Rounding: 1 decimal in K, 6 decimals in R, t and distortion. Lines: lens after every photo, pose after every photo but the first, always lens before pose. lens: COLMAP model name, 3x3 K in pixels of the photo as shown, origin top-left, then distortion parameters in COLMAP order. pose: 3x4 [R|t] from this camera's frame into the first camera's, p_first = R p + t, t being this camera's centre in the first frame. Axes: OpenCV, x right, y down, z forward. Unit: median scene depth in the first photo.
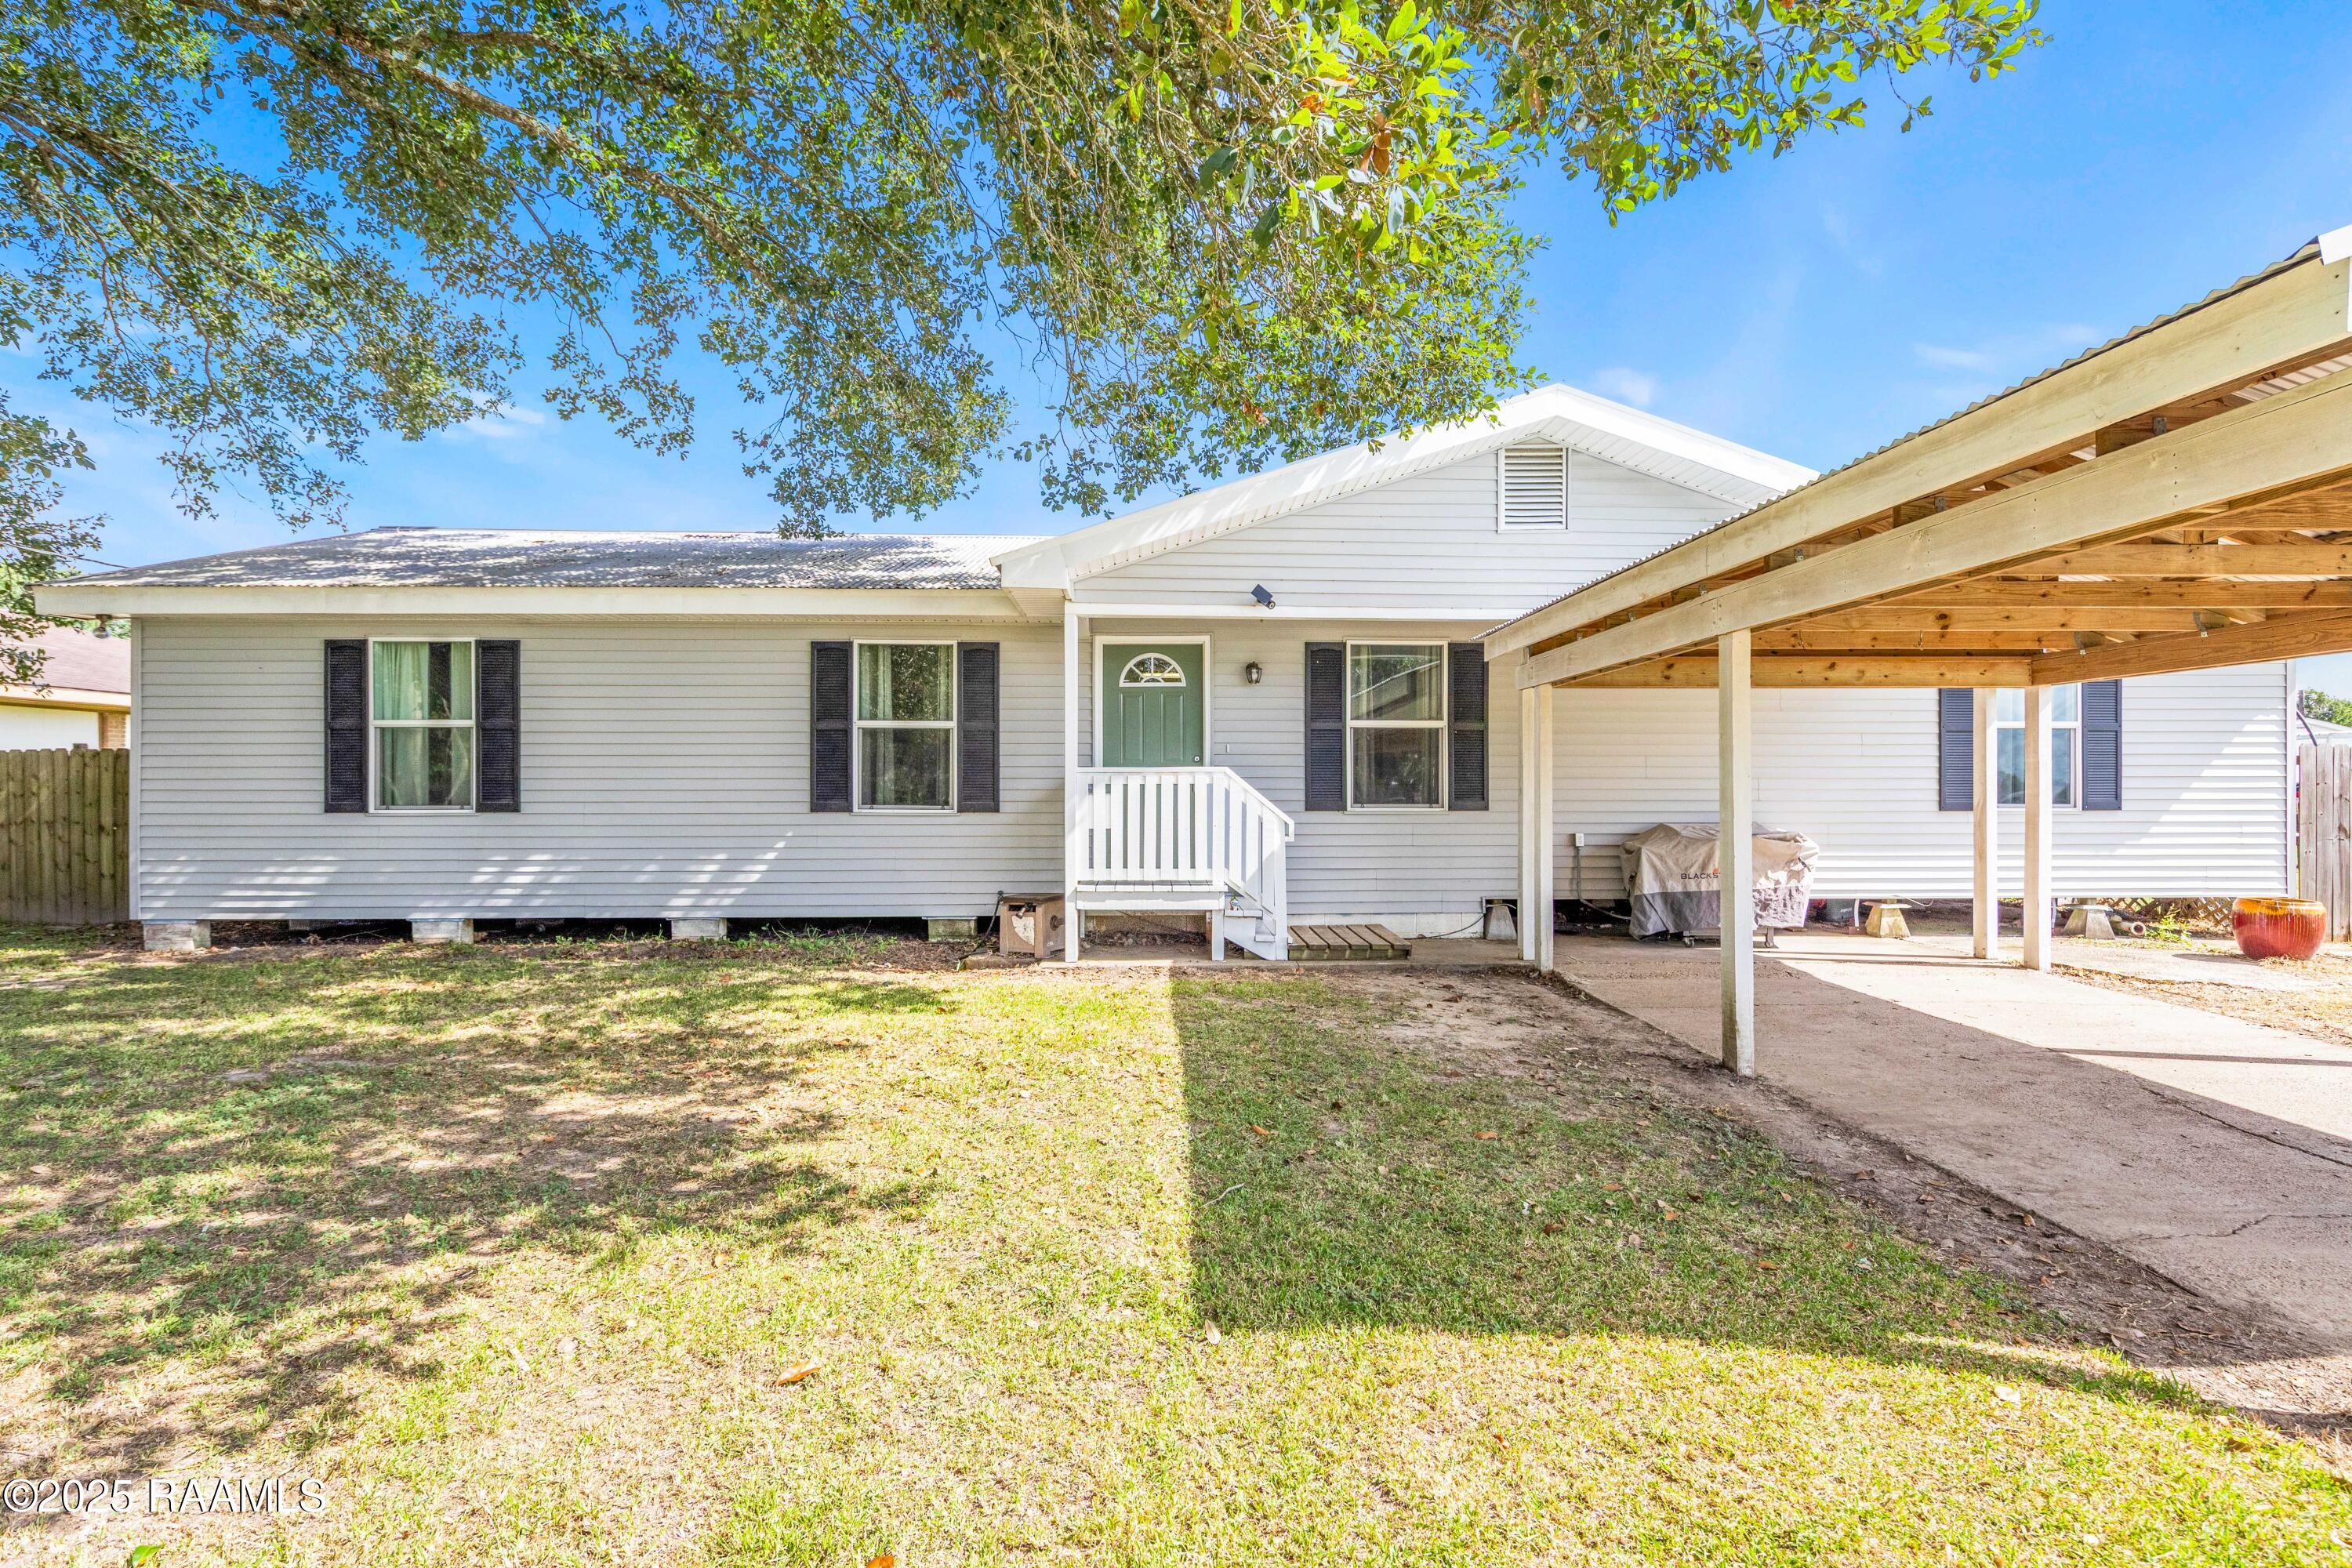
lens RADIAL K [[1161.6, 0, 1179.9], [0, 1161.6, 772.4], [0, 0, 1]] dist [-0.000371, 0.000939]
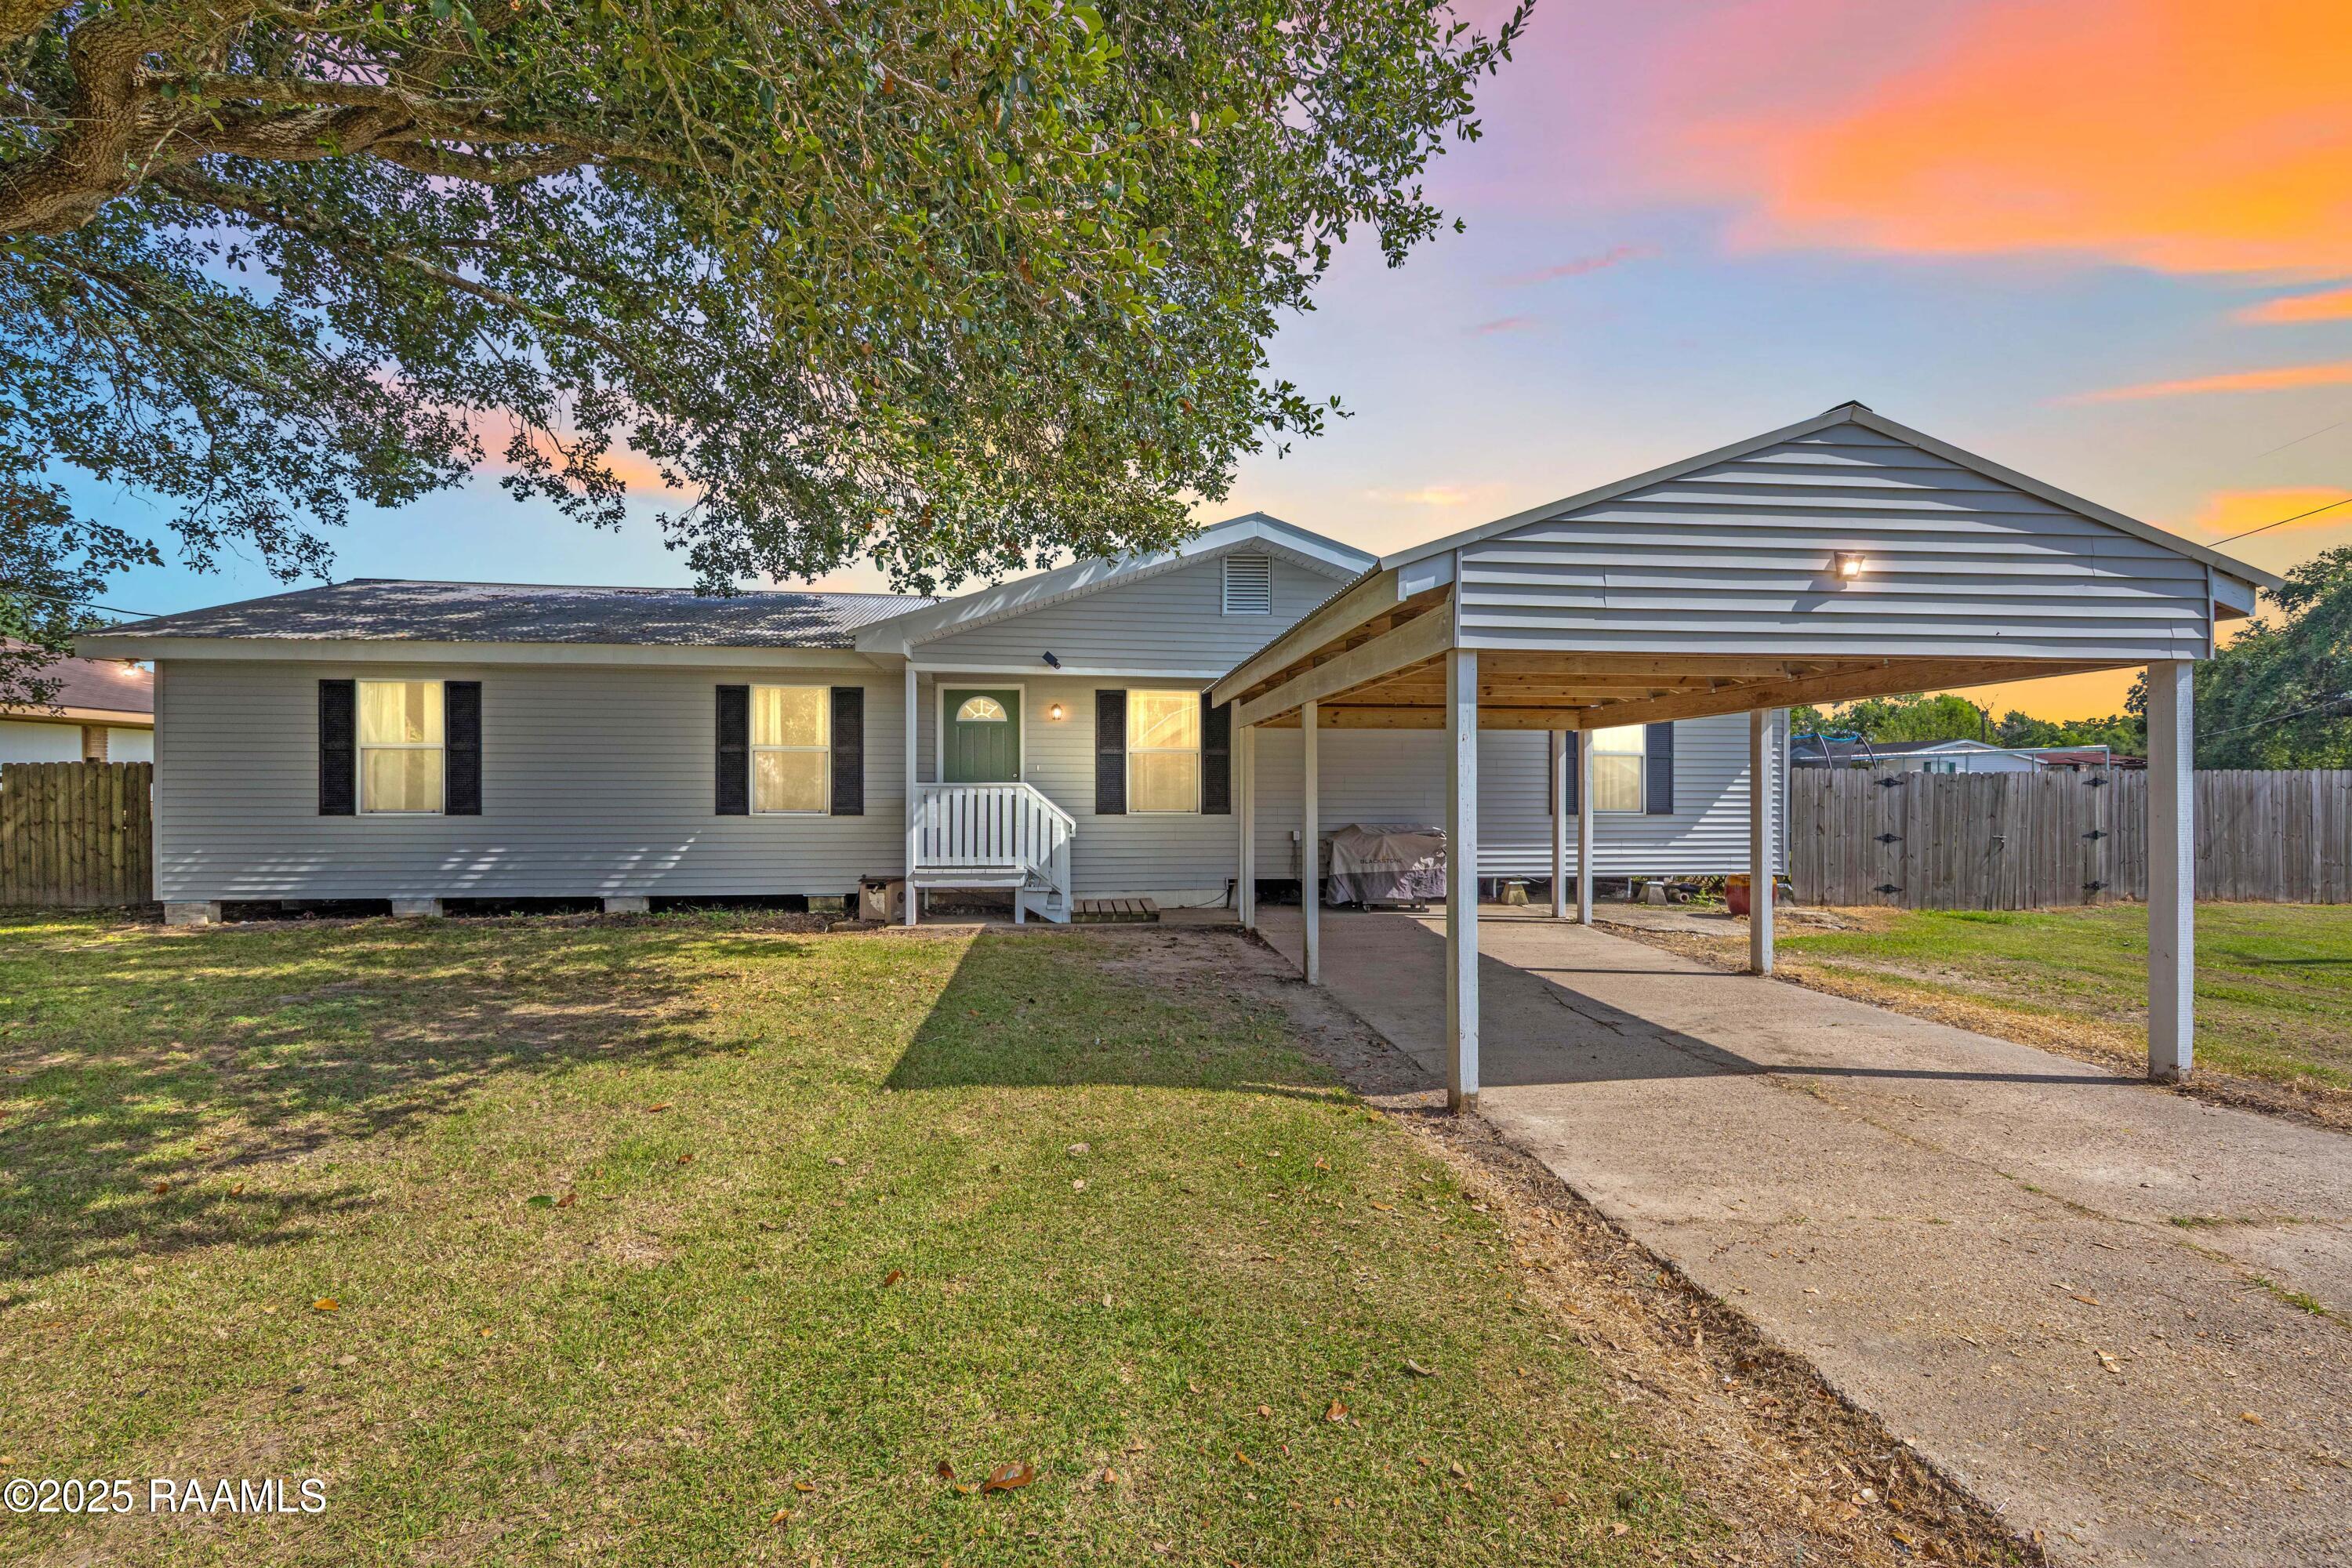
lens RADIAL K [[1029.4, 0, 1176.0], [0, 1029.4, 784.0], [0, 0, 1]] dist [-0.000588, -0.000648]
pose [[0.996052, 0.003754, 0.088690, 0.100452], [-0.004303, 0.999973, 0.005997, -0.010371], [-0.088665, -0.006355, 0.996041, -0.210085]]
